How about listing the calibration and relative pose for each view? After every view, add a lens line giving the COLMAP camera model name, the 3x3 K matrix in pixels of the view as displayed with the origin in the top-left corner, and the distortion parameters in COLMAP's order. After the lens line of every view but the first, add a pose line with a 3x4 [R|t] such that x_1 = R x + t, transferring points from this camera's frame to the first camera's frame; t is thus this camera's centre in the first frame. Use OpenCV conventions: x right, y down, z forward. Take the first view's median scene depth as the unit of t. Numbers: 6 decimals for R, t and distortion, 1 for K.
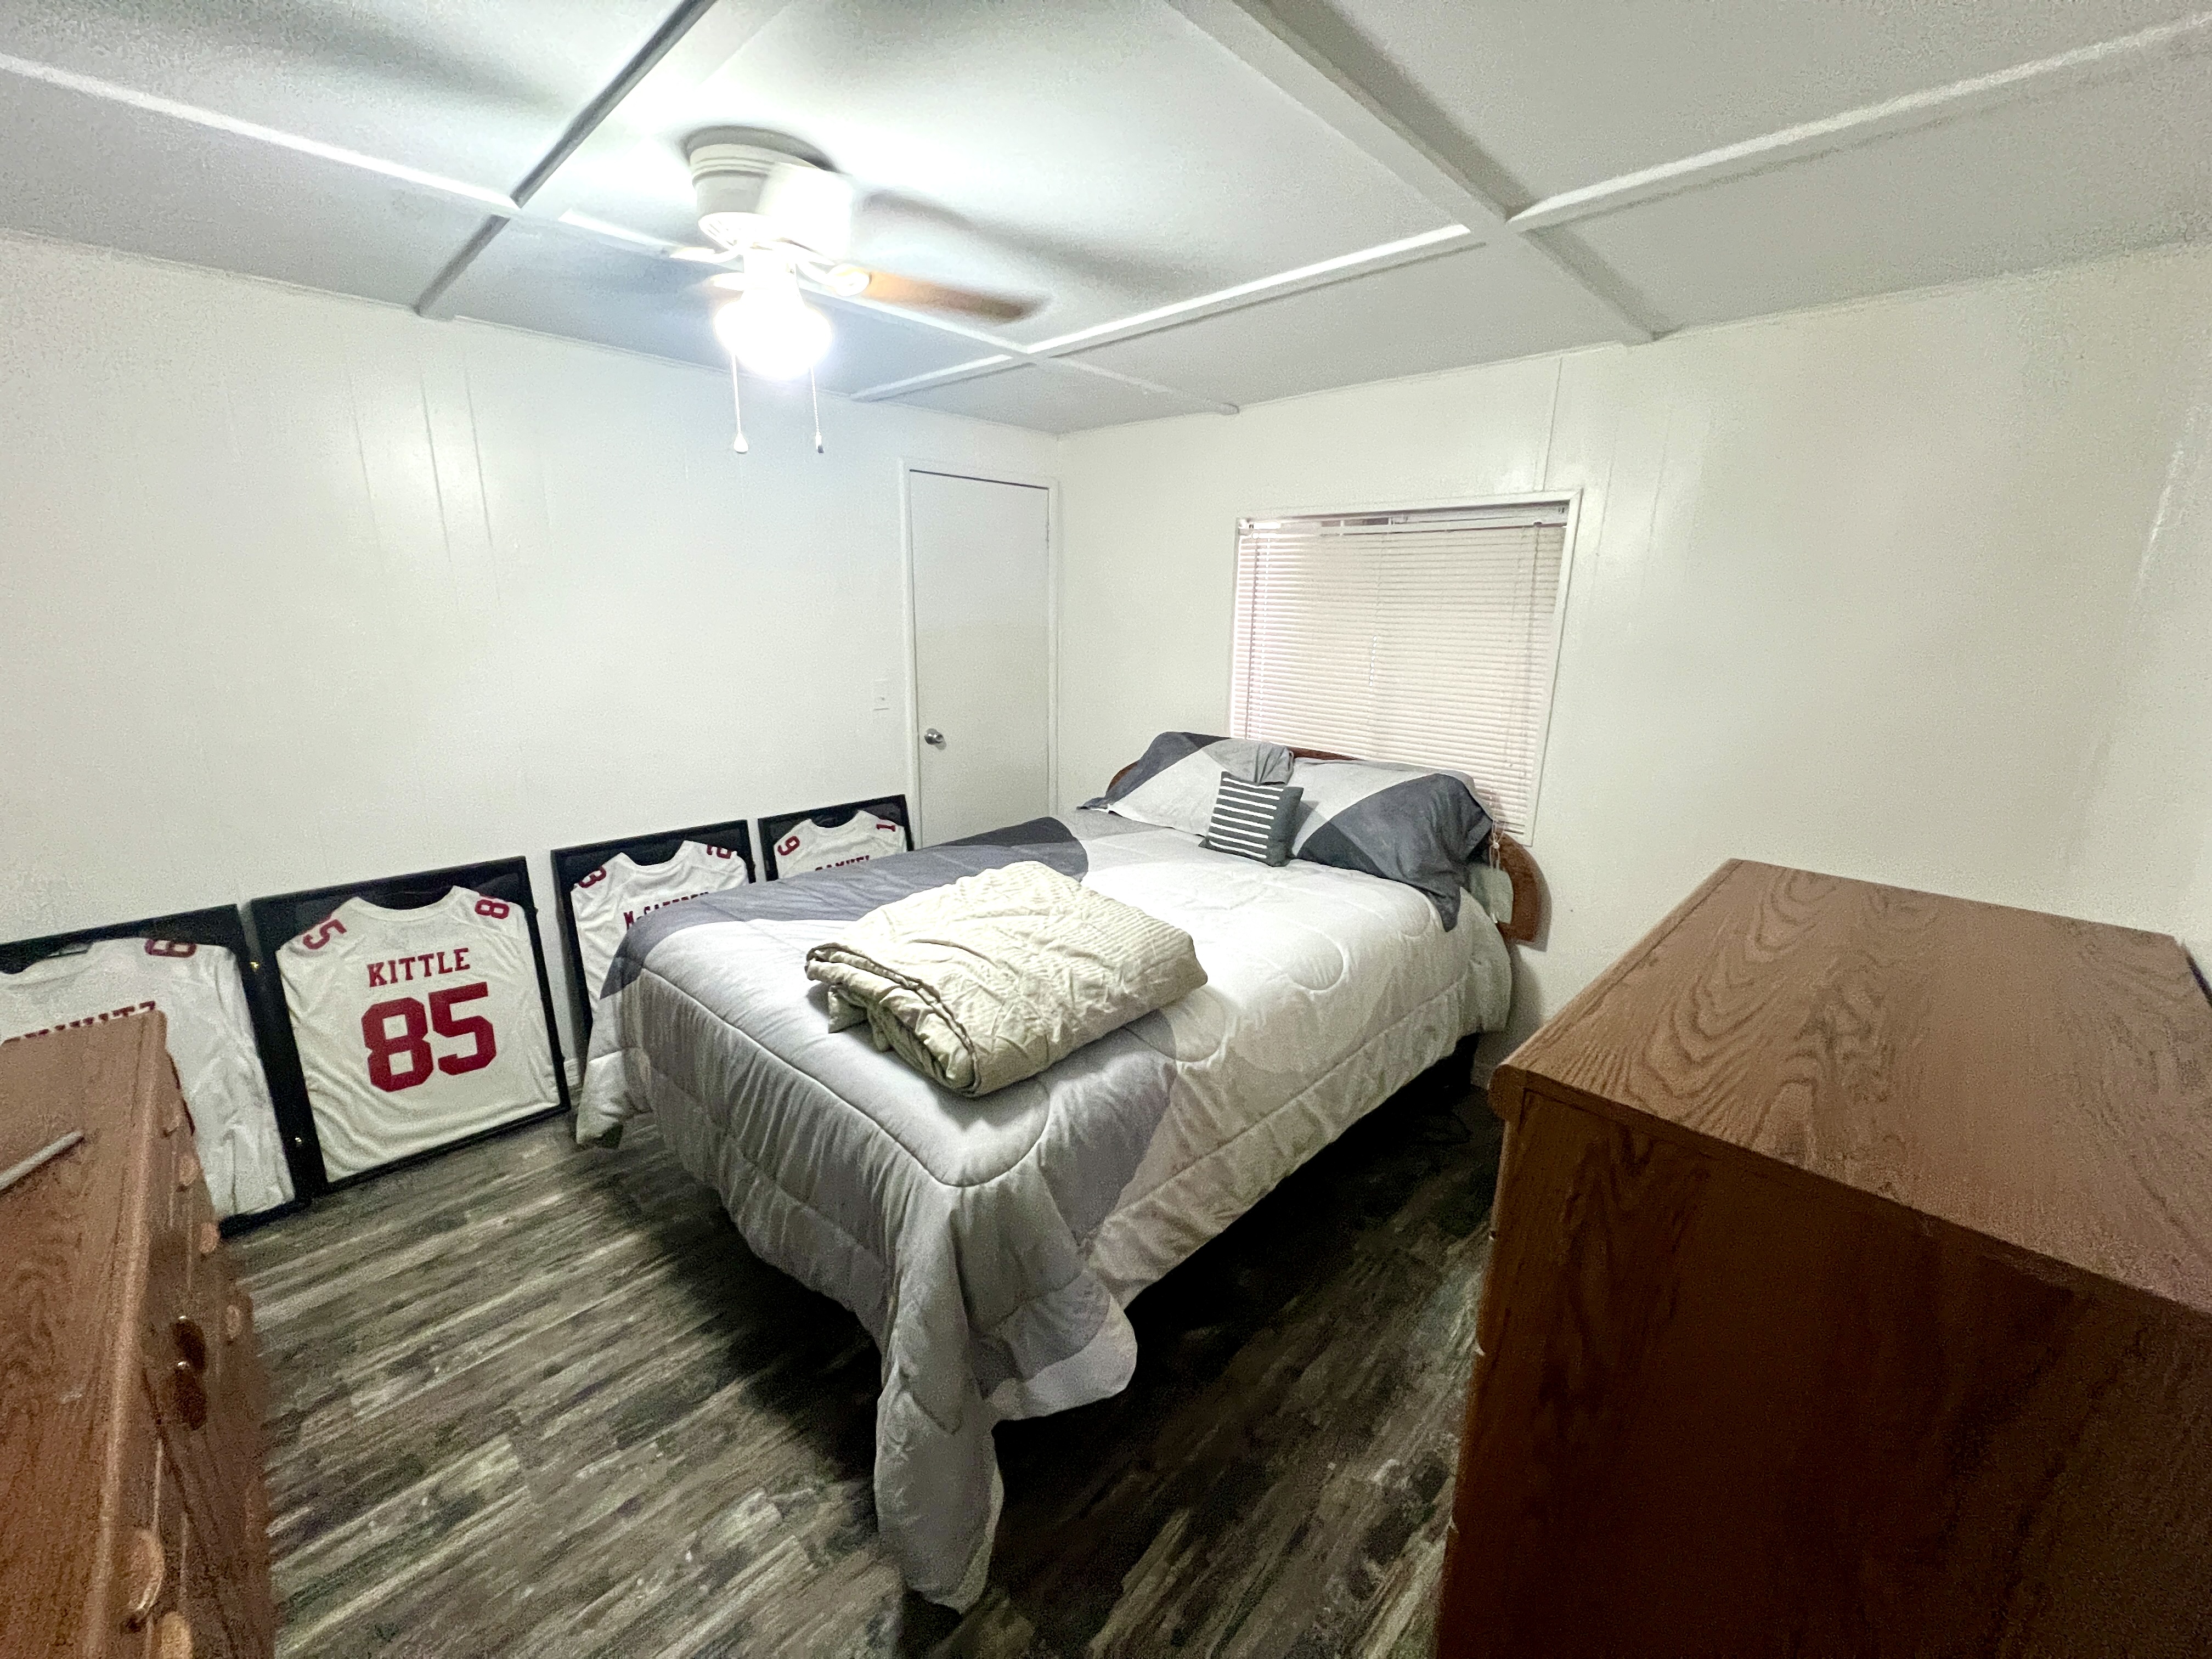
lens RADIAL K [[881.9, 0, 1117.1], [0, 881.9, 832.3], [0, 0, 1]] dist [0.001641, 0.000021]
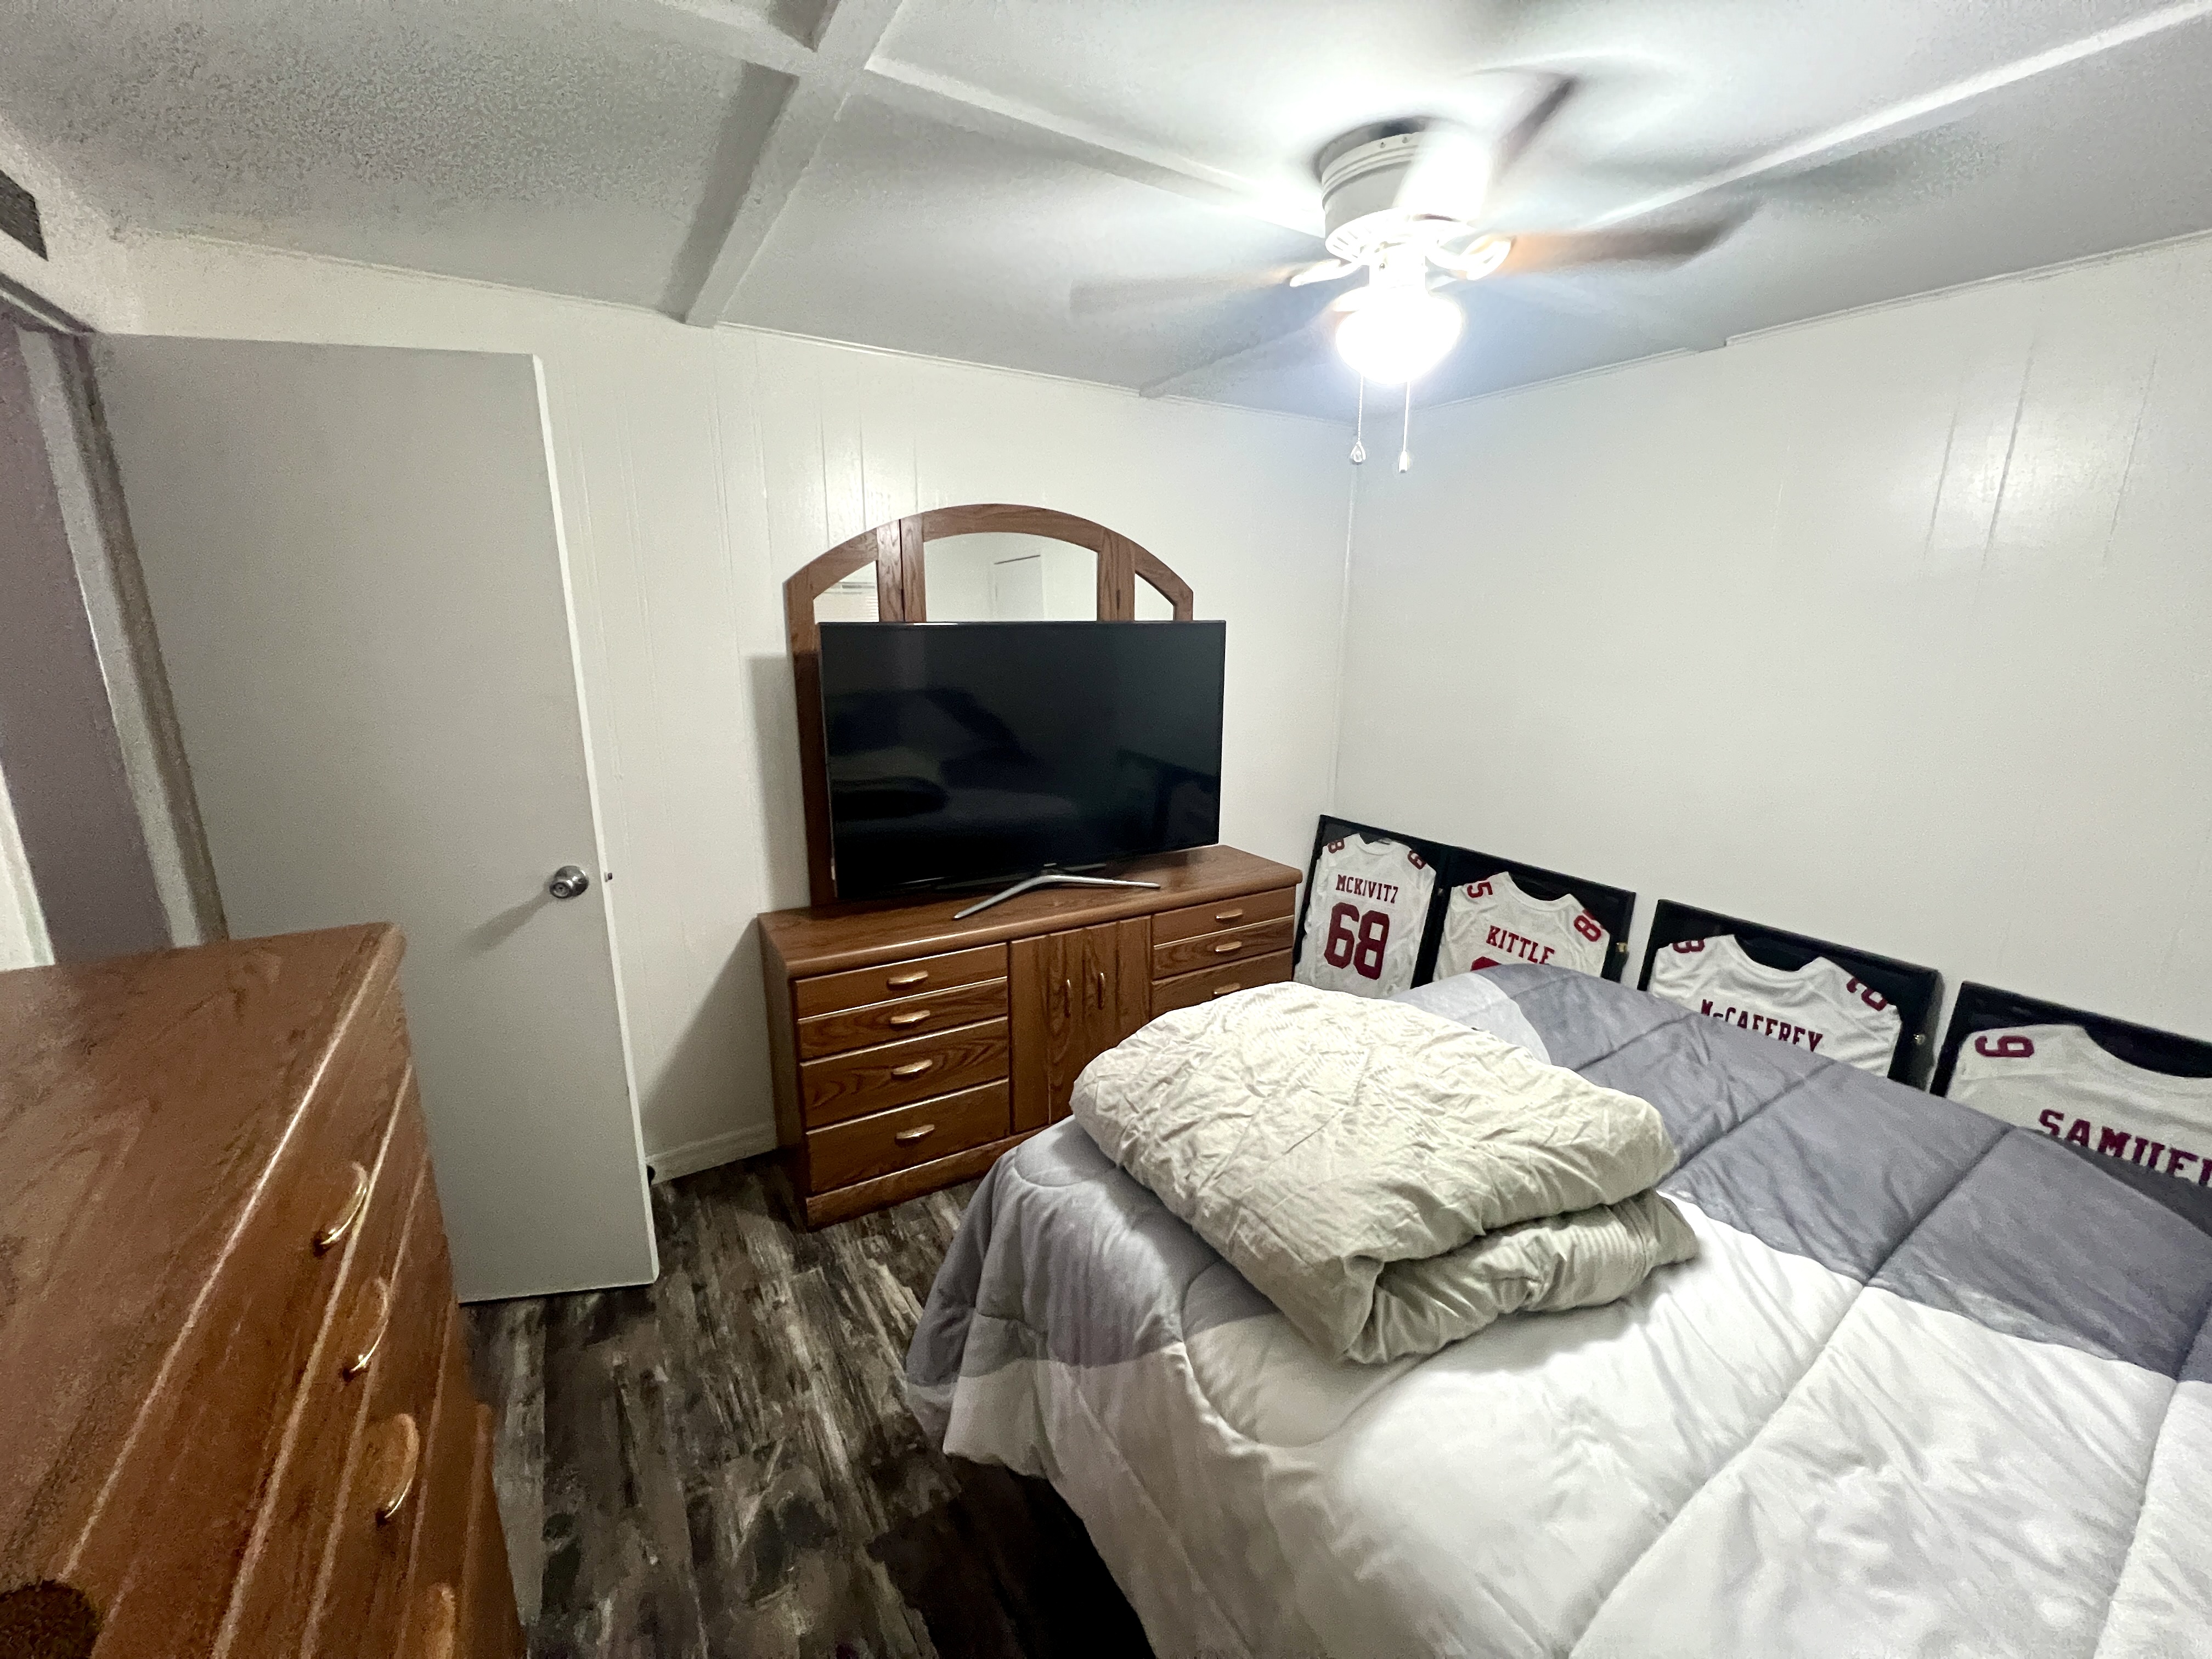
lens RADIAL K [[881.9, 0, 1117.6], [0, 881.9, 827.0], [0, 0, 1]] dist [0.001641, 0.000021]
pose [[-0.239706, 0.199819, -0.950060, 0.356410], [-0.268988, 0.926610, 0.262754, -0.136469], [0.932838, 0.318538, -0.168365, 0.580510]]
